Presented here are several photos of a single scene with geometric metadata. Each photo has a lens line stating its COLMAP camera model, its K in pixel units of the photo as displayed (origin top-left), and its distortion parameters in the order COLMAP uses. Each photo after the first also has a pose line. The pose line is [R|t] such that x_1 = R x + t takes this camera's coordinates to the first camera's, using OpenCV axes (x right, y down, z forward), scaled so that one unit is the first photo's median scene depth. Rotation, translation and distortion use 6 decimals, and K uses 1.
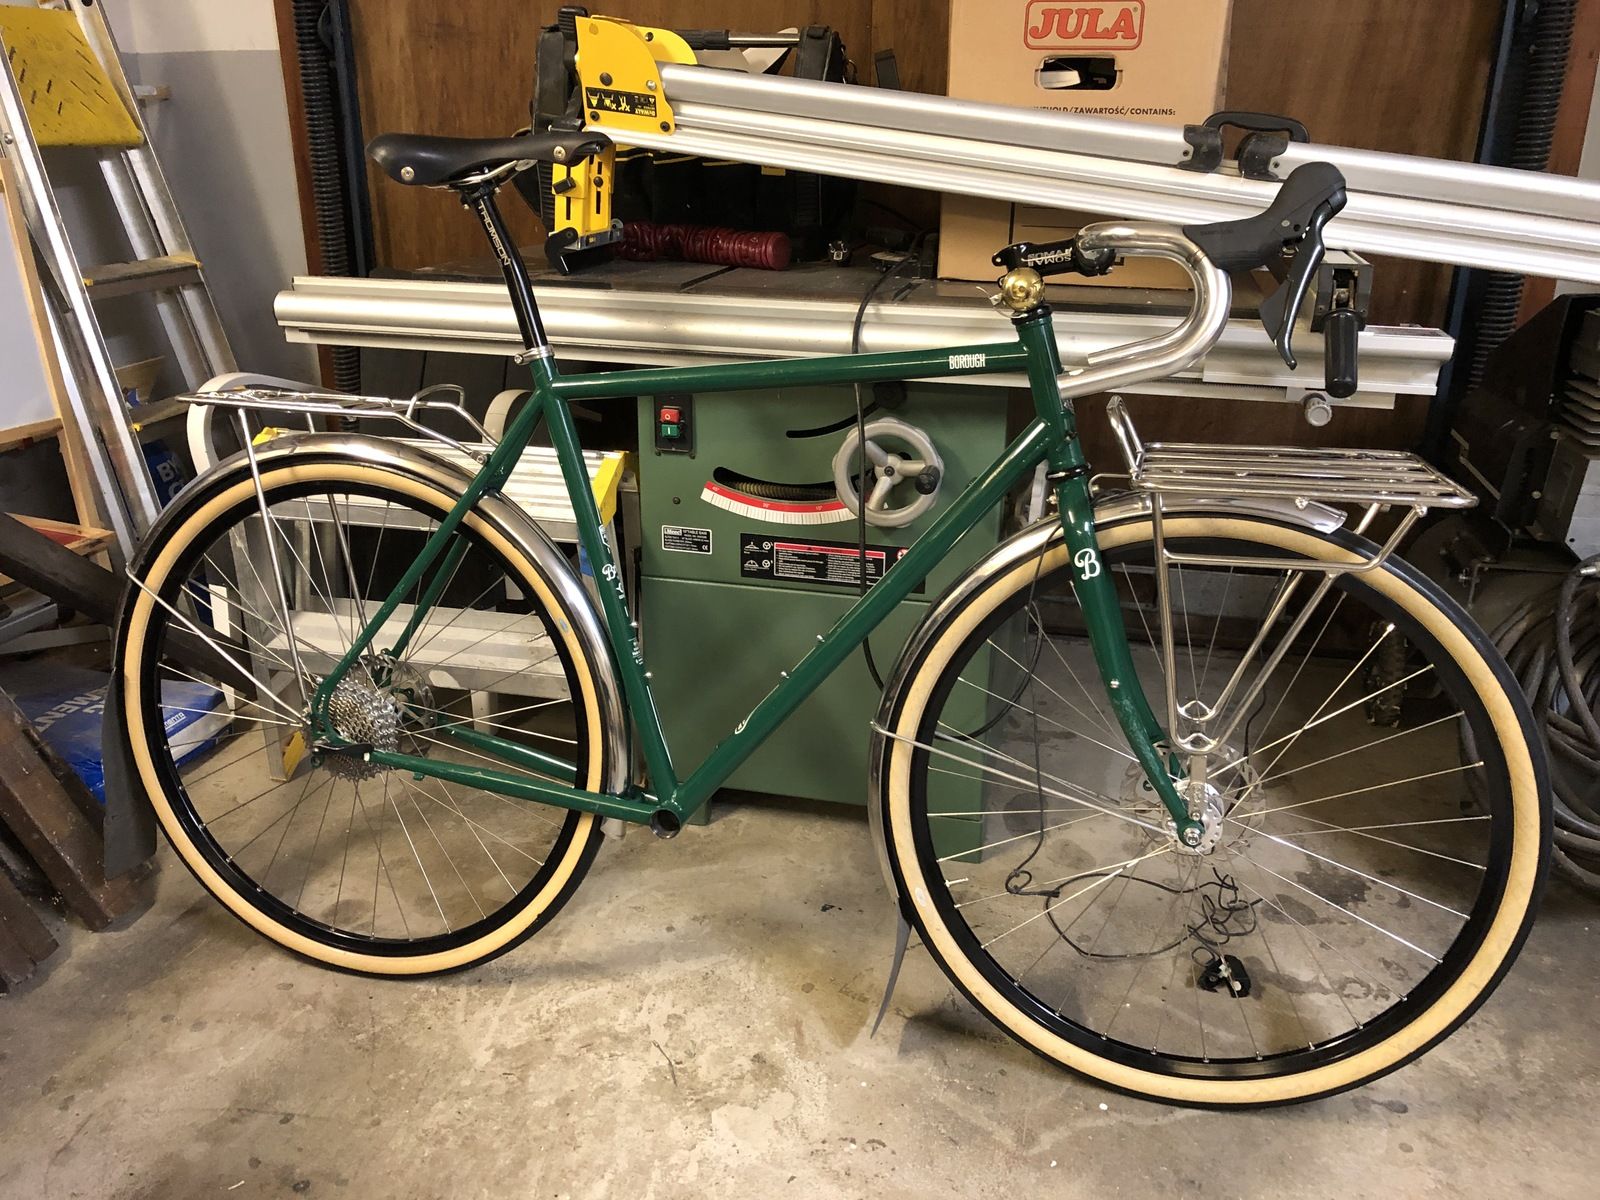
lens RADIAL K [[1316.8, 0, 797.2], [0, 1316.8, 600.0], [0, 0, 1]] dist [0.021430, 0.006396]
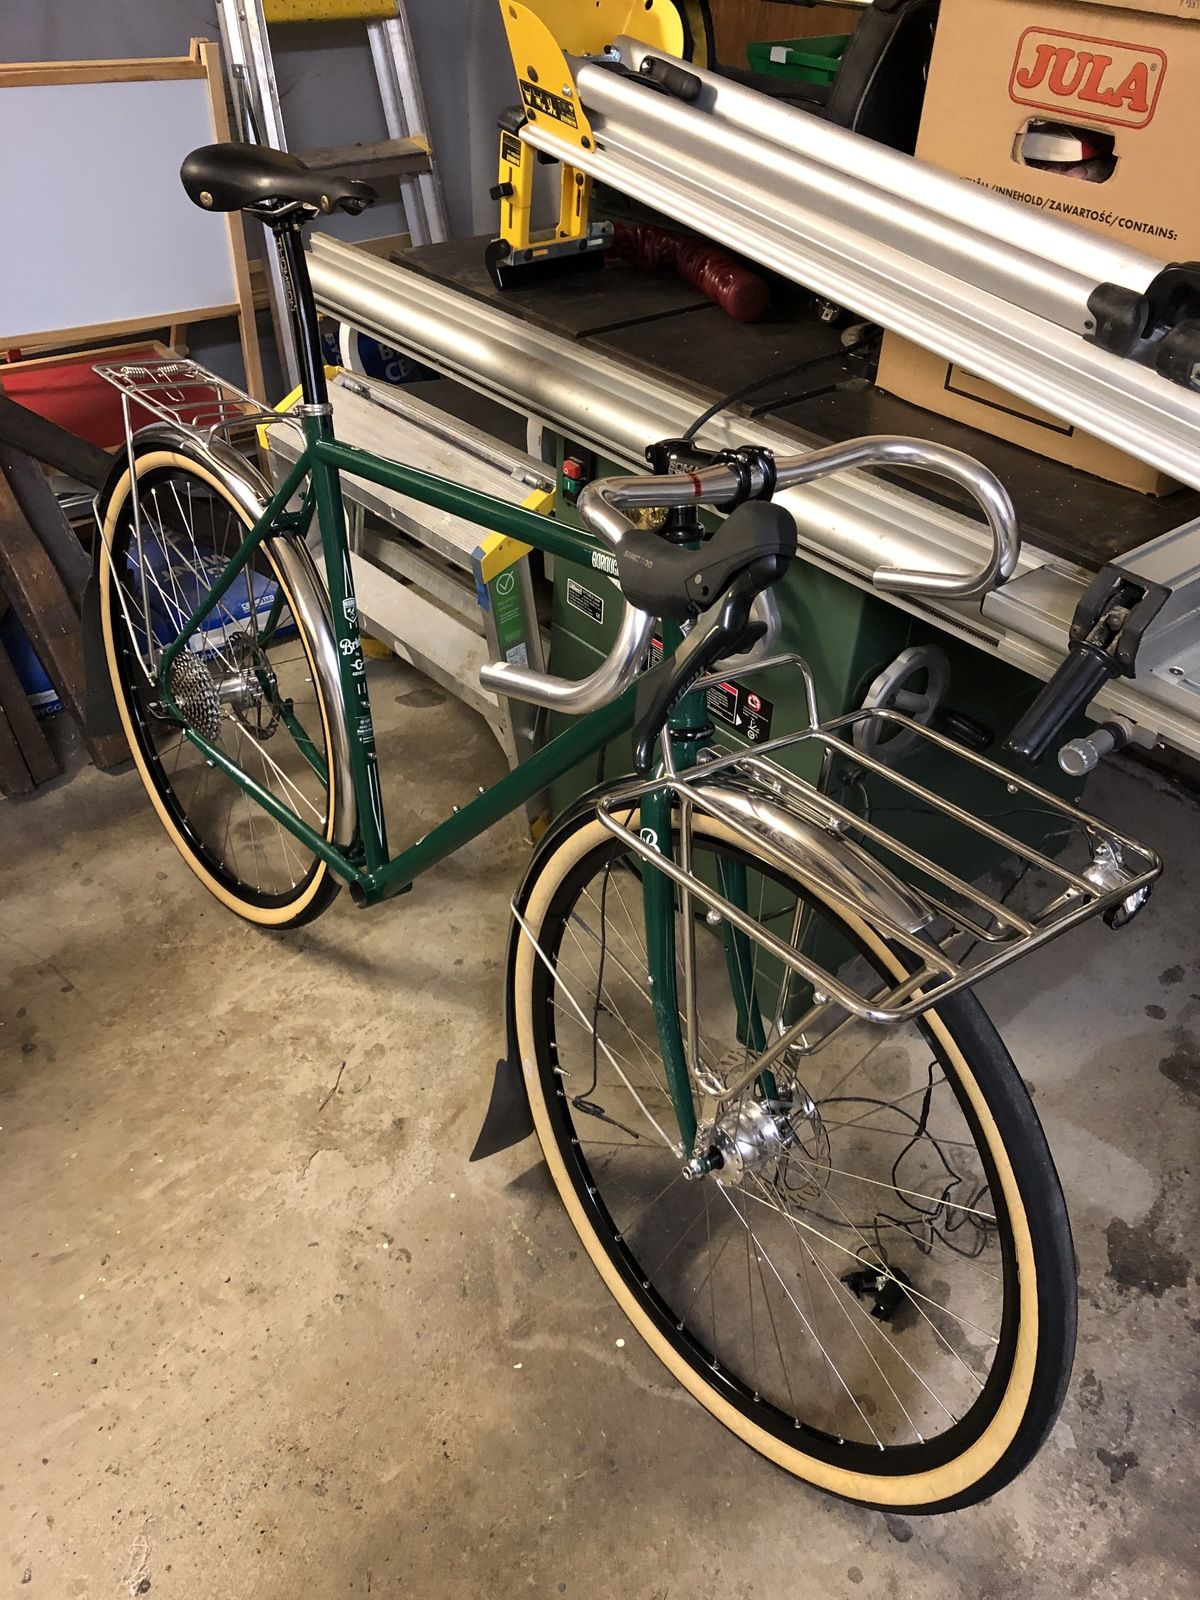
lens RADIAL K [[1316.8, 0, 599.3], [0, 1316.8, 801.9], [0, 0, 1]] dist [0.021430, 0.006396]
pose [[0.814933, 0.368342, -0.447446, 0.456533], [-0.230422, 0.914332, 0.333020, -0.264705], [0.531780, -0.168288, 0.829994, 0.237303]]
